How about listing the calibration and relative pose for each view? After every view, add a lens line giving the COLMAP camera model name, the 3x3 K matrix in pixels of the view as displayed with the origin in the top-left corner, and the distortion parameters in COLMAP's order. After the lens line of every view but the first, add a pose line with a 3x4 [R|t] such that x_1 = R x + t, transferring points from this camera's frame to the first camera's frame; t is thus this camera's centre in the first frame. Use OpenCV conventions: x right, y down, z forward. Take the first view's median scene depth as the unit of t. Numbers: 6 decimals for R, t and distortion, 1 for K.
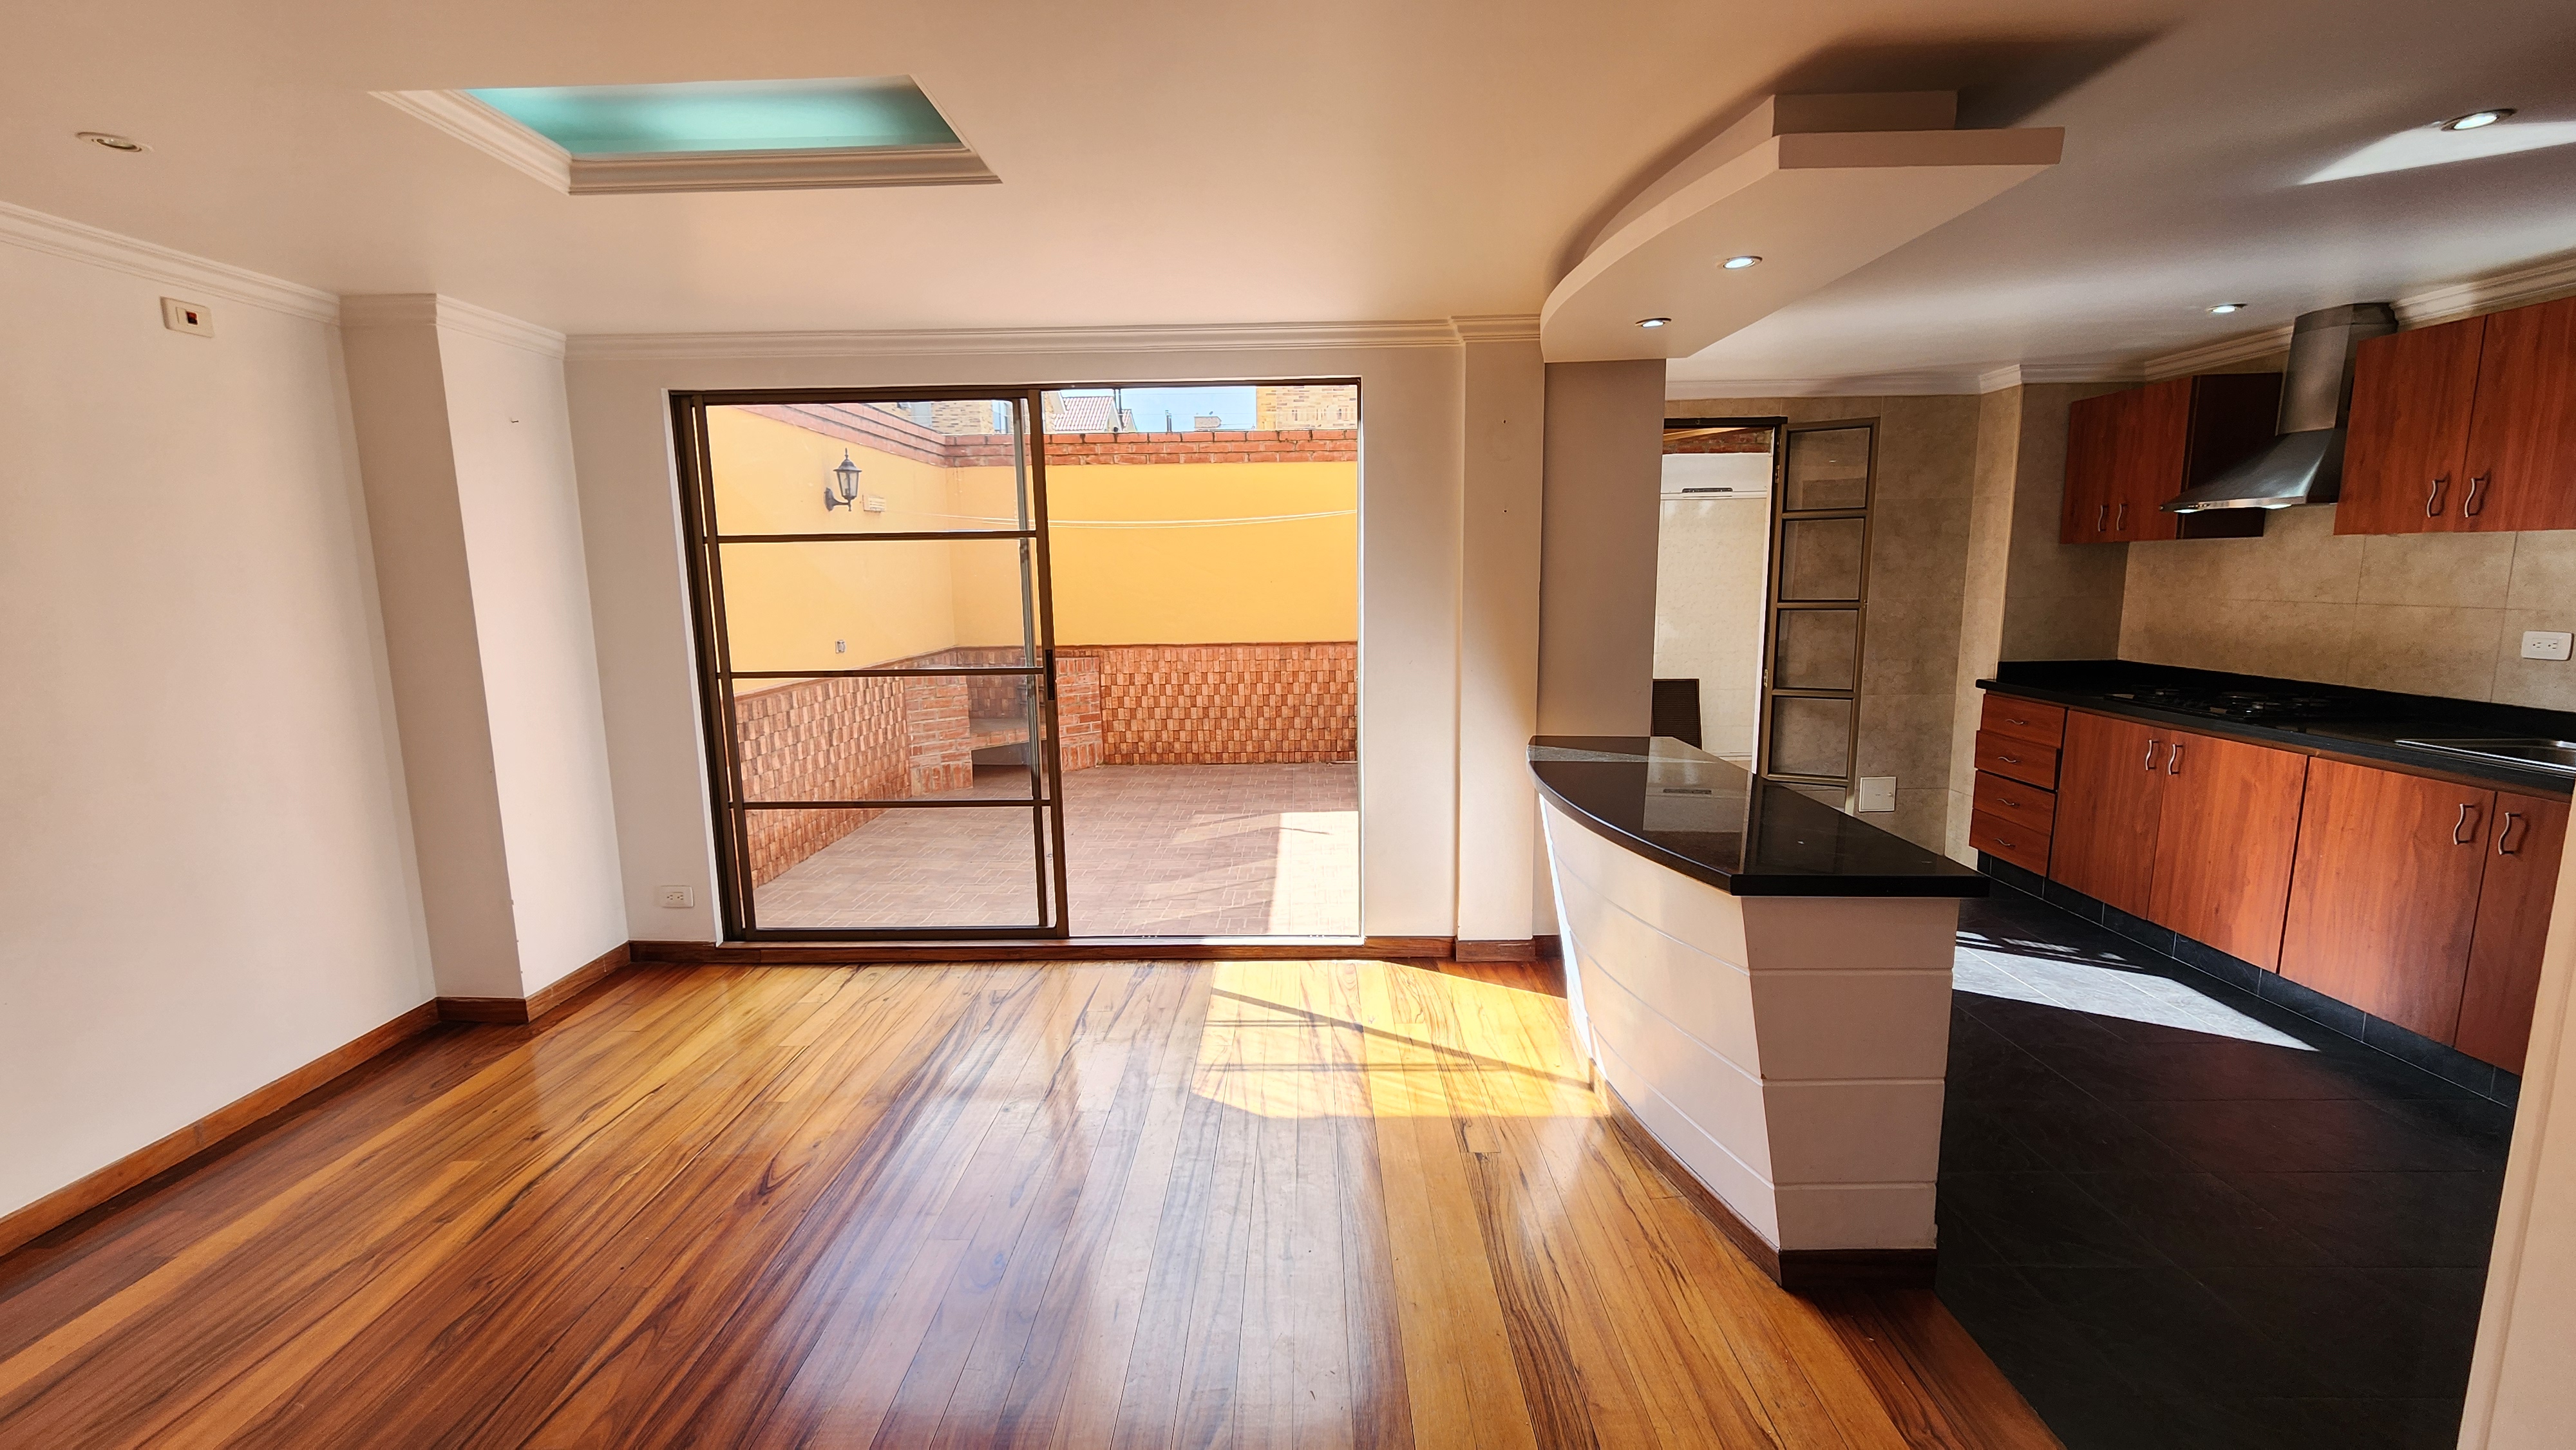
lens RADIAL K [[1062.2, 0, 1274.1], [0, 1062.2, 731.0], [0, 0, 1]] dist [-0.002008, 0.000498]
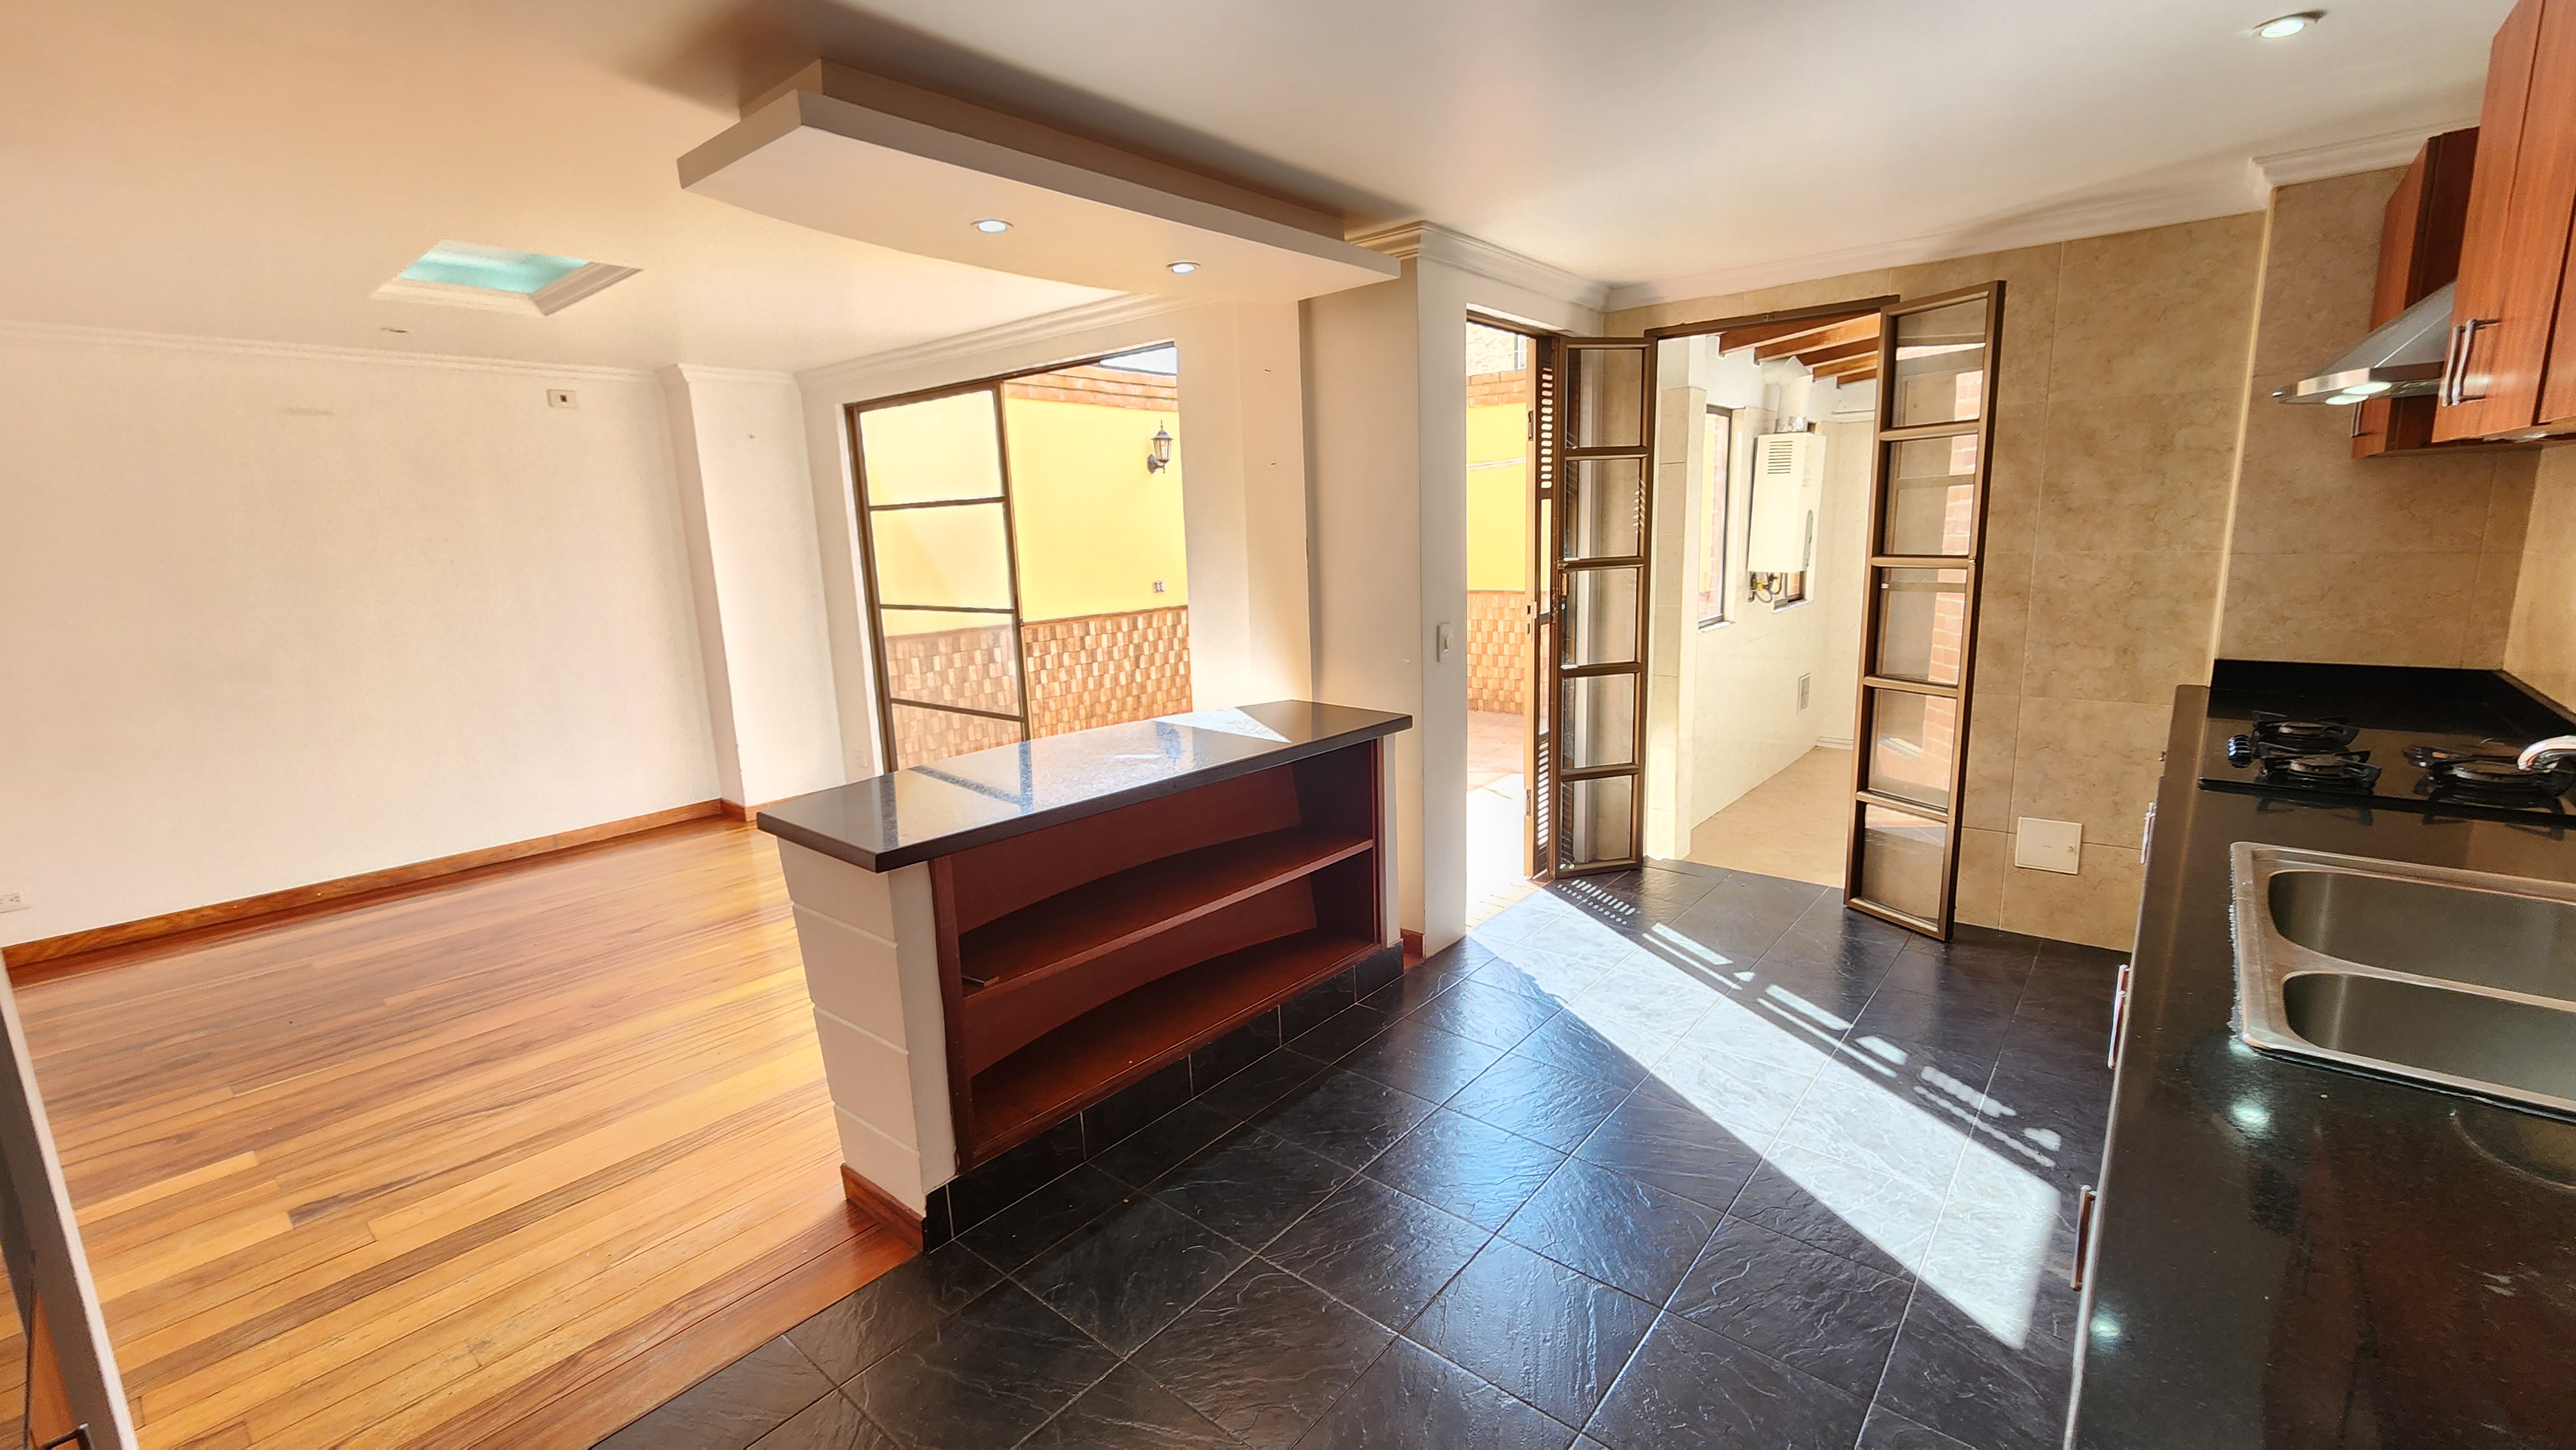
lens RADIAL K [[1062.2, 0, 1284.7], [0, 1062.2, 720.4], [0, 0, 1]] dist [-0.002008, 0.000498]
pose [[0.782102, 0.101825, -0.614776, 0.761825], [-0.072364, 0.994725, 0.072696, -0.042329], [0.618935, -0.012368, 0.785345, 0.225200]]
